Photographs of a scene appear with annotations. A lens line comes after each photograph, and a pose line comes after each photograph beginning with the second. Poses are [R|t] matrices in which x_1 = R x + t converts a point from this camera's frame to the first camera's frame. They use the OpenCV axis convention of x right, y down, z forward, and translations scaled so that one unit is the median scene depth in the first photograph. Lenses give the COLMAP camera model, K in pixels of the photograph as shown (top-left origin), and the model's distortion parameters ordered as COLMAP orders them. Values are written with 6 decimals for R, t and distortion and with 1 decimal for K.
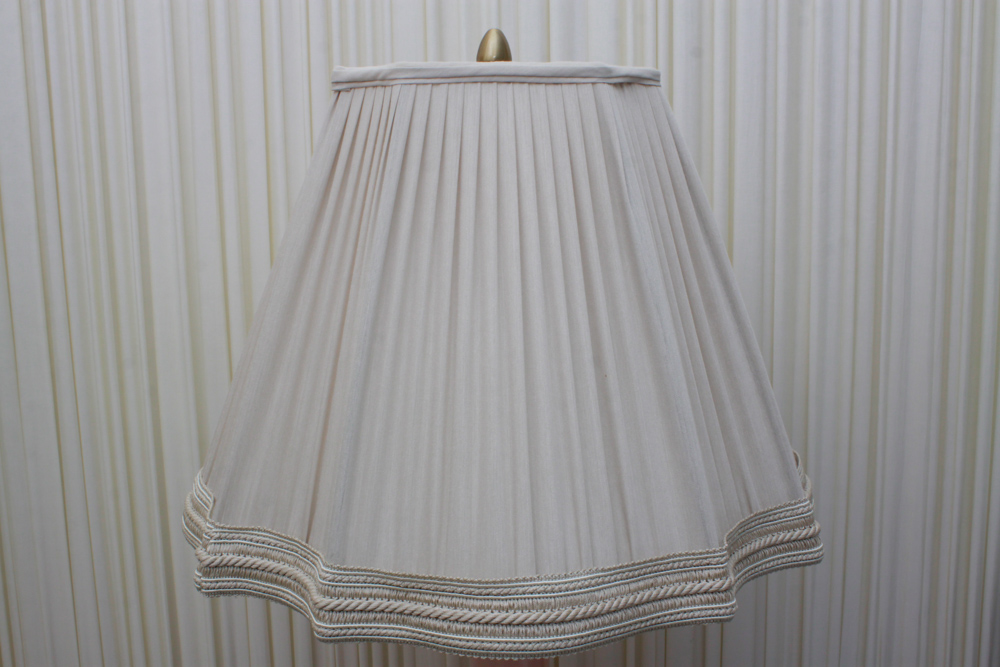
lens RADIAL K [[1102.4, 0, 500.0], [0, 1102.4, 333.5], [0, 0, 1]] dist [-0.104678, 0.000223]
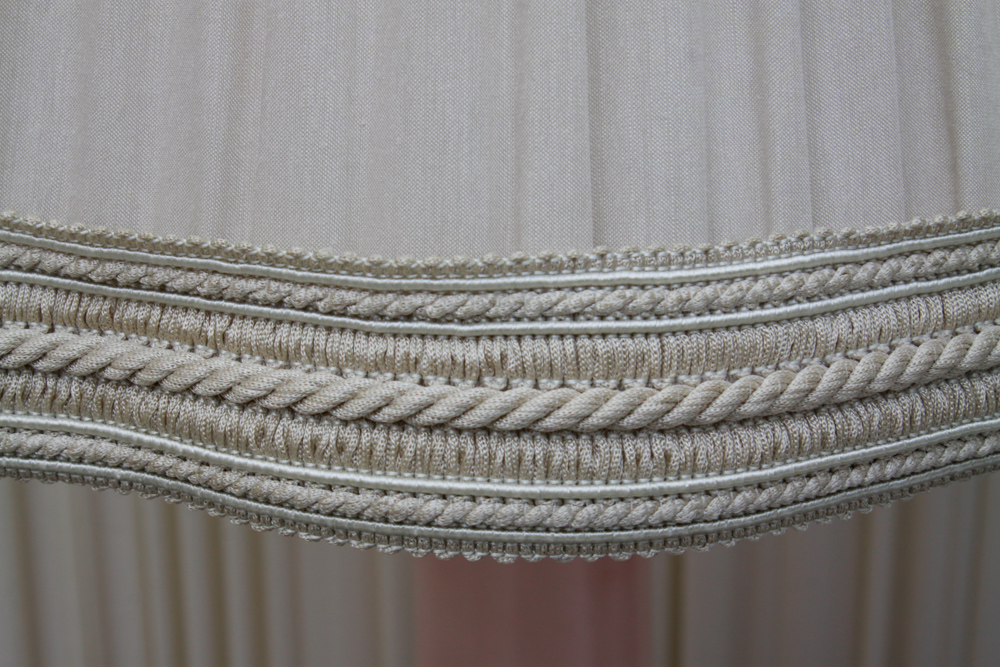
lens RADIAL K [[2457.1, 0, 500.0], [0, 2457.1, 333.5], [0, 0, 1]] dist [0.035295, 0.599345]
pose [[0.999130, 0.028516, -0.030429, 0.028950], [-0.020731, 0.972756, 0.230901, 0.104758], [0.036184, -0.230069, 0.972501, 0.423030]]
